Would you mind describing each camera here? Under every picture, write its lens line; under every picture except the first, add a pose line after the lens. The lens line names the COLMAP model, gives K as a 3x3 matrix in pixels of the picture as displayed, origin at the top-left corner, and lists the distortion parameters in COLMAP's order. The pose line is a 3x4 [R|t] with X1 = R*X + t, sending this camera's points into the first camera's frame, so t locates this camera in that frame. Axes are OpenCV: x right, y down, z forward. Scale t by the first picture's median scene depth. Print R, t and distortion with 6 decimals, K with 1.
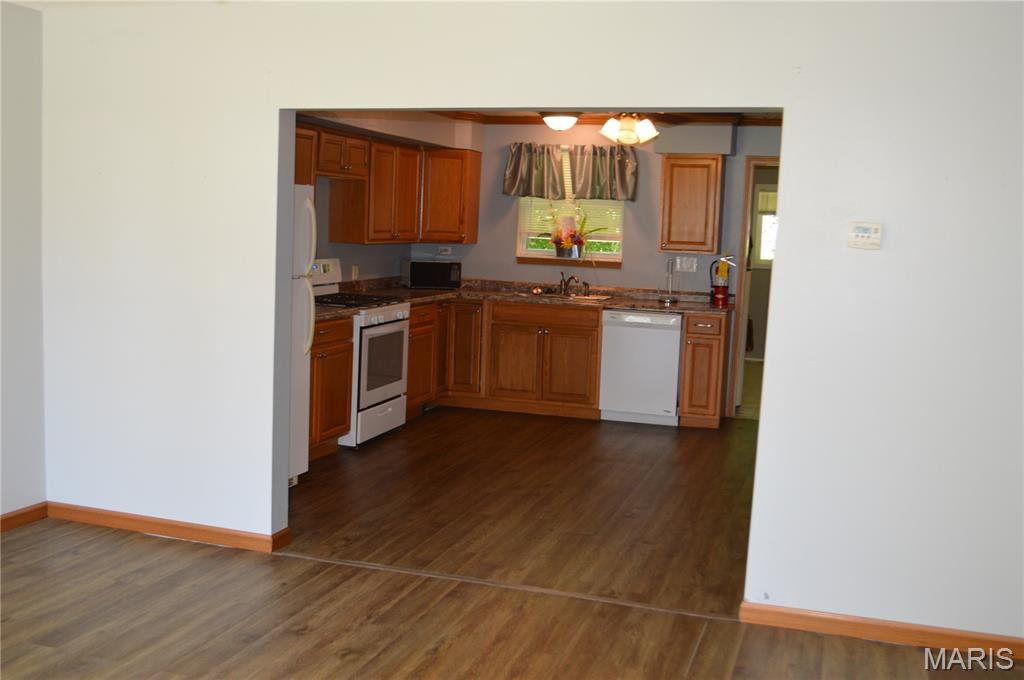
lens RADIAL K [[1057.5, 0, 540.4], [0, 1057.5, 337.9], [0, 0, 1]] dist [-0.000828, 0.002551]
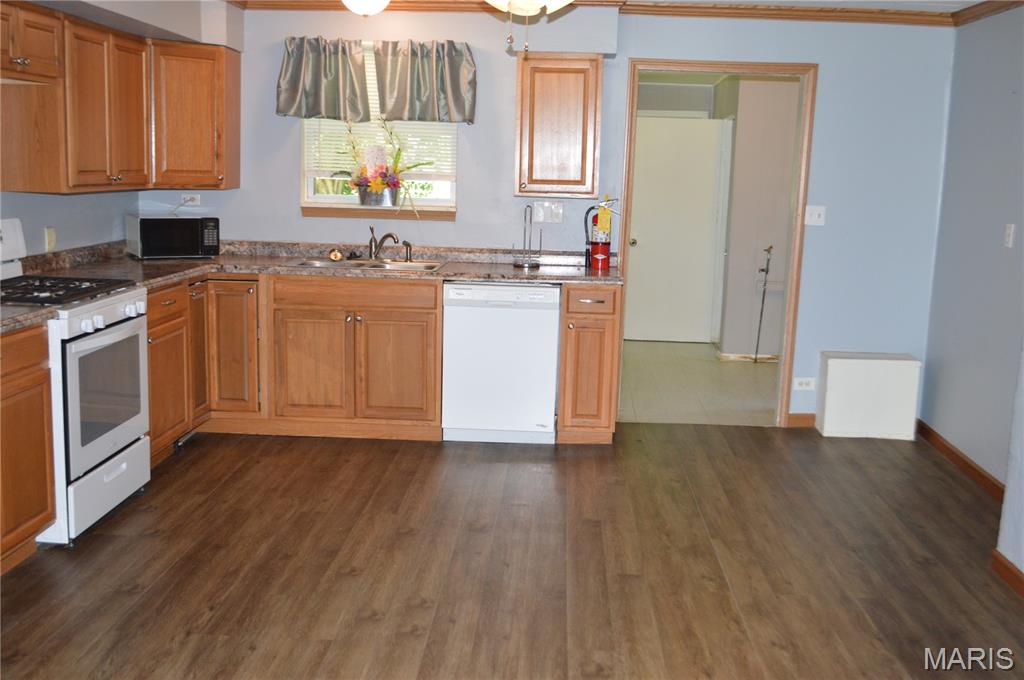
lens RADIAL K [[1023.0, 0, 529.0], [0, 1023.0, 346.1], [0, 0, 1]] dist [-0.064408, 0.008336]
pose [[0.967411, -0.053226, 0.247554, -0.050221], [0.036567, 0.996776, 0.071414, -0.029826], [-0.250557, -0.060034, 0.966239, 0.336981]]
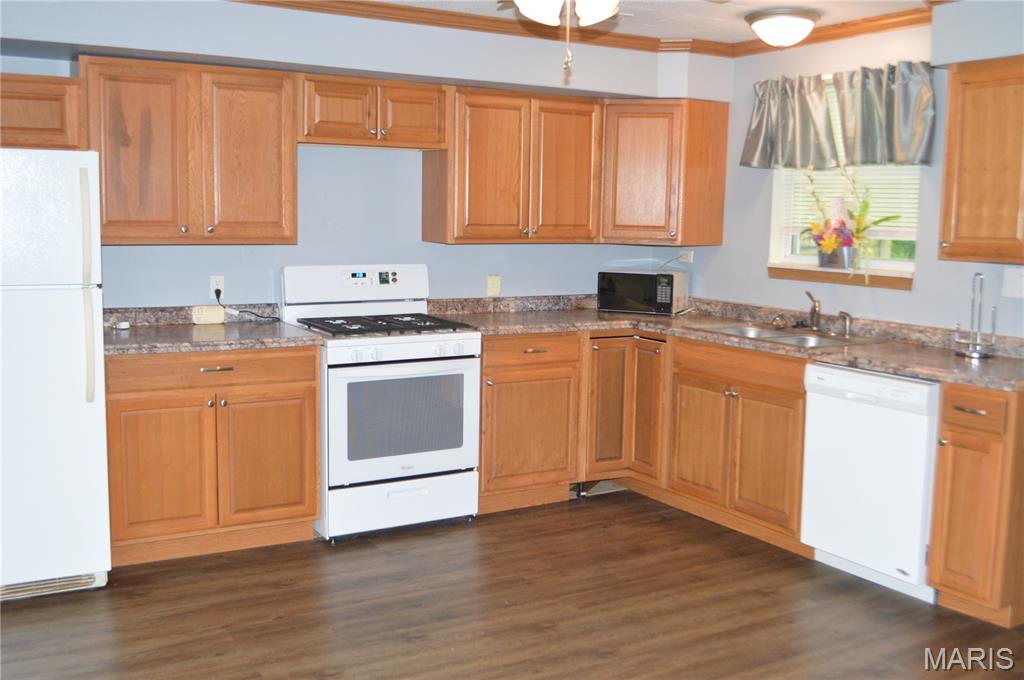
lens RADIAL K [[1023.0, 0, 529.0], [0, 1023.0, 346.1], [0, 0, 1]] dist [-0.064408, 0.008336]
pose [[0.743271, 0.058643, -0.666416, 0.288361], [-0.063208, 0.997850, 0.017310, -0.033677], [0.665998, 0.029256, 0.745379, 0.492905]]
